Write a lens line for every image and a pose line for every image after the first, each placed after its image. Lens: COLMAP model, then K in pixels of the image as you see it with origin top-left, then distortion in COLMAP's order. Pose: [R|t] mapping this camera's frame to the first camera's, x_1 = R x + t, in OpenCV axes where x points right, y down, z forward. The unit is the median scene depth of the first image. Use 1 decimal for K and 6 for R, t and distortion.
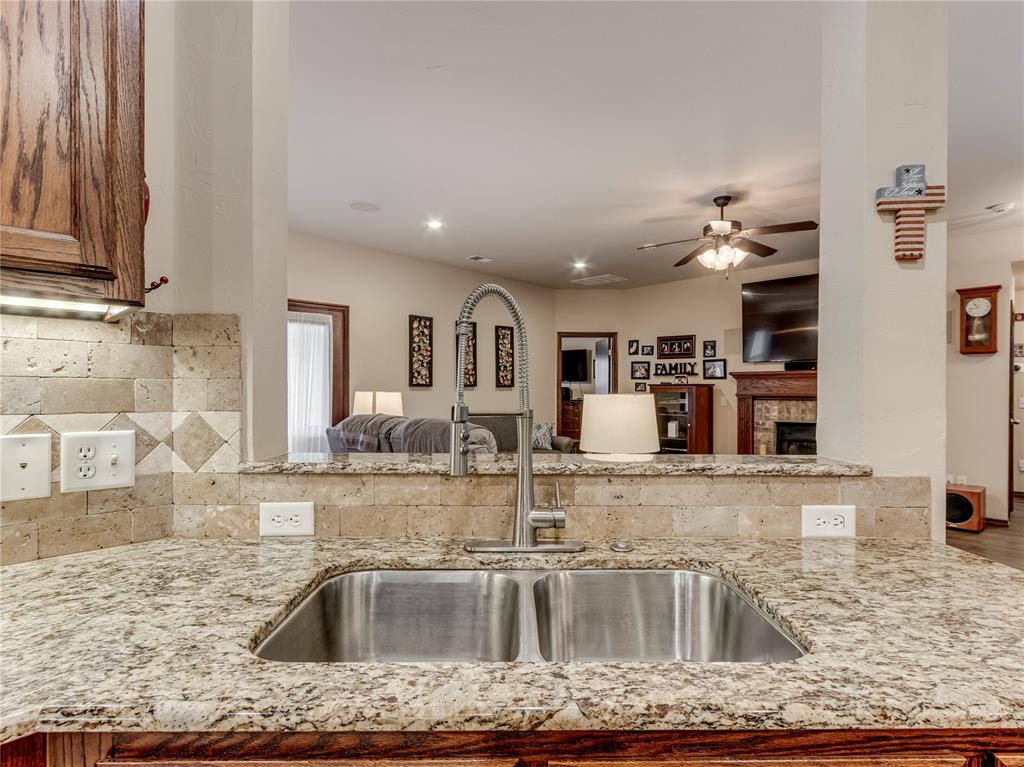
lens RADIAL K [[533.9, 0, 517.1], [0, 533.9, 392.4], [0, 0, 1]] dist [0.004350, -0.000422]
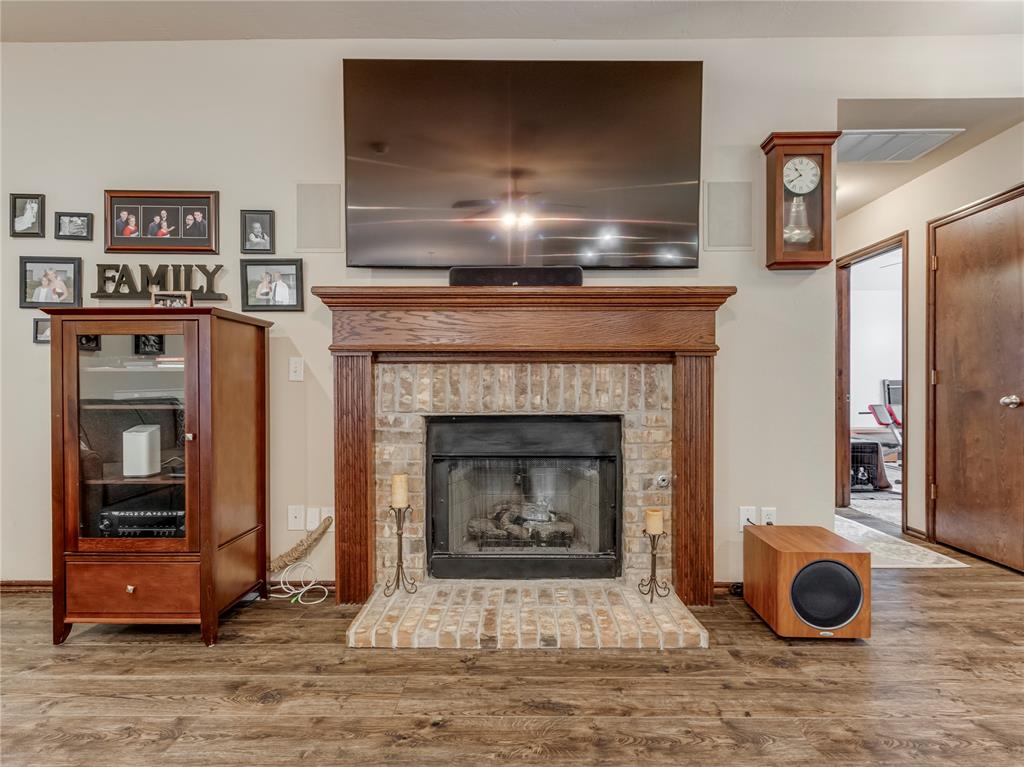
lens RADIAL K [[533.9, 0, 517.1], [0, 533.9, 392.4], [0, 0, 1]] dist [0.004350, -0.000422]
pose [[0.714088, -0.006898, 0.700022, 0.240344], [0.004668, 0.999976, 0.005092, 0.034346], [-0.700041, -0.000368, 0.714103, 0.640328]]
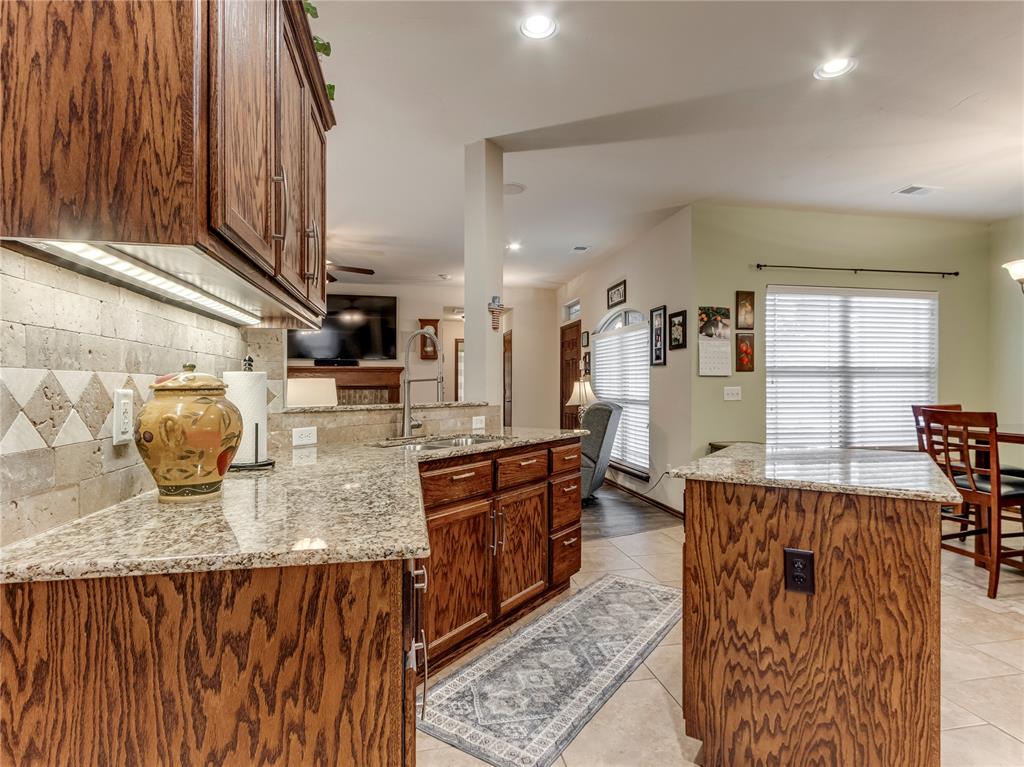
lens RADIAL K [[546.7, 0, 529.4], [0, 546.7, 385.9], [0, 0, 1]] dist [-0.000528, 0.001346]
pose [[0.544605, -0.000271, 0.838692, -0.298866], [0.004186, 0.999988, -0.002395, 0.011689], [-0.838682, 0.004816, 0.544600, -0.136439]]
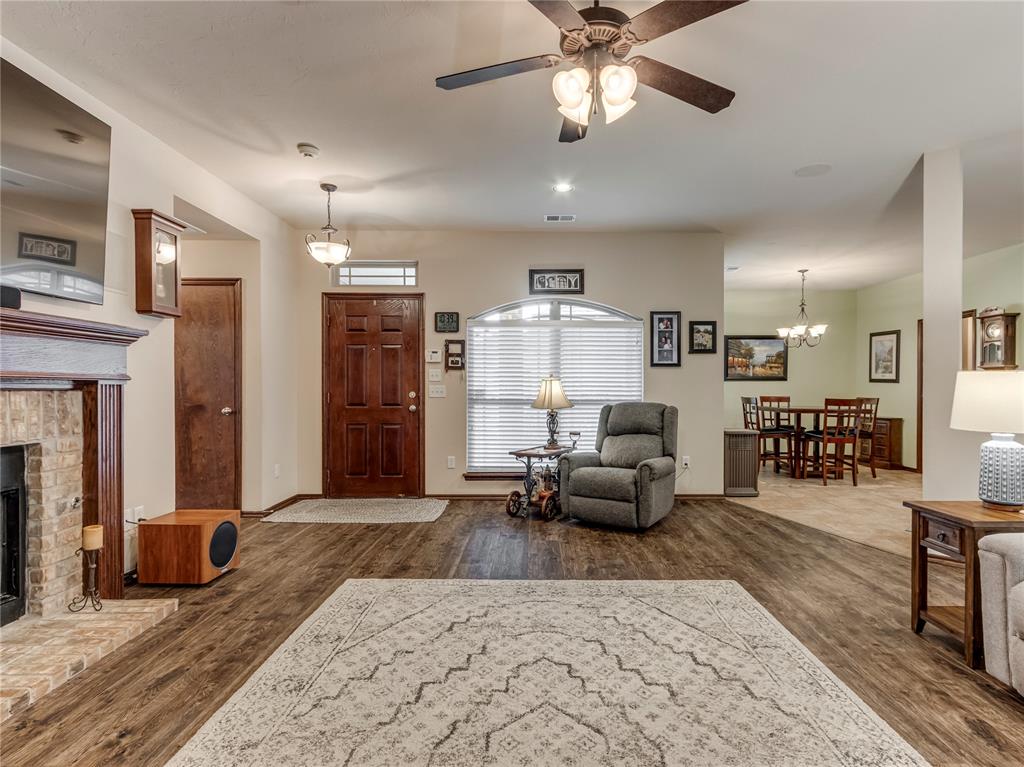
lens RADIAL K [[530.1, 0, 540.8], [0, 530.1, 394.0], [0, 0, 1]] dist [0.003790, 0.000084]
pose [[-0.716164, -0.010140, 0.697858, 0.045555], [-0.000121, 0.999896, 0.014404, 0.012163], [-0.697932, 0.010231, -0.716091, 0.889972]]
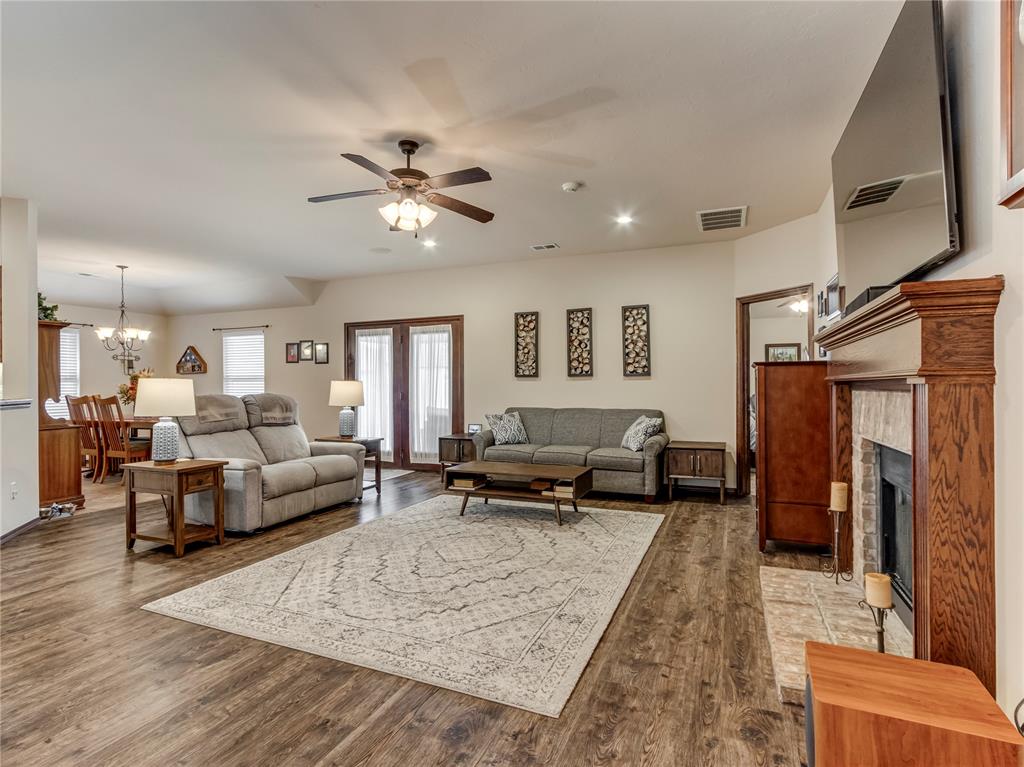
lens RADIAL K [[534.1, 0, 498.7], [0, 534.1, 386.5], [0, 0, 1]] dist [0.004353, 0.000409]
pose [[0.364400, -0.004658, -0.931231, 0.774133], [0.000117, 0.999988, -0.004956, 0.012988], [0.931243, 0.001697, 0.364396, 0.528765]]
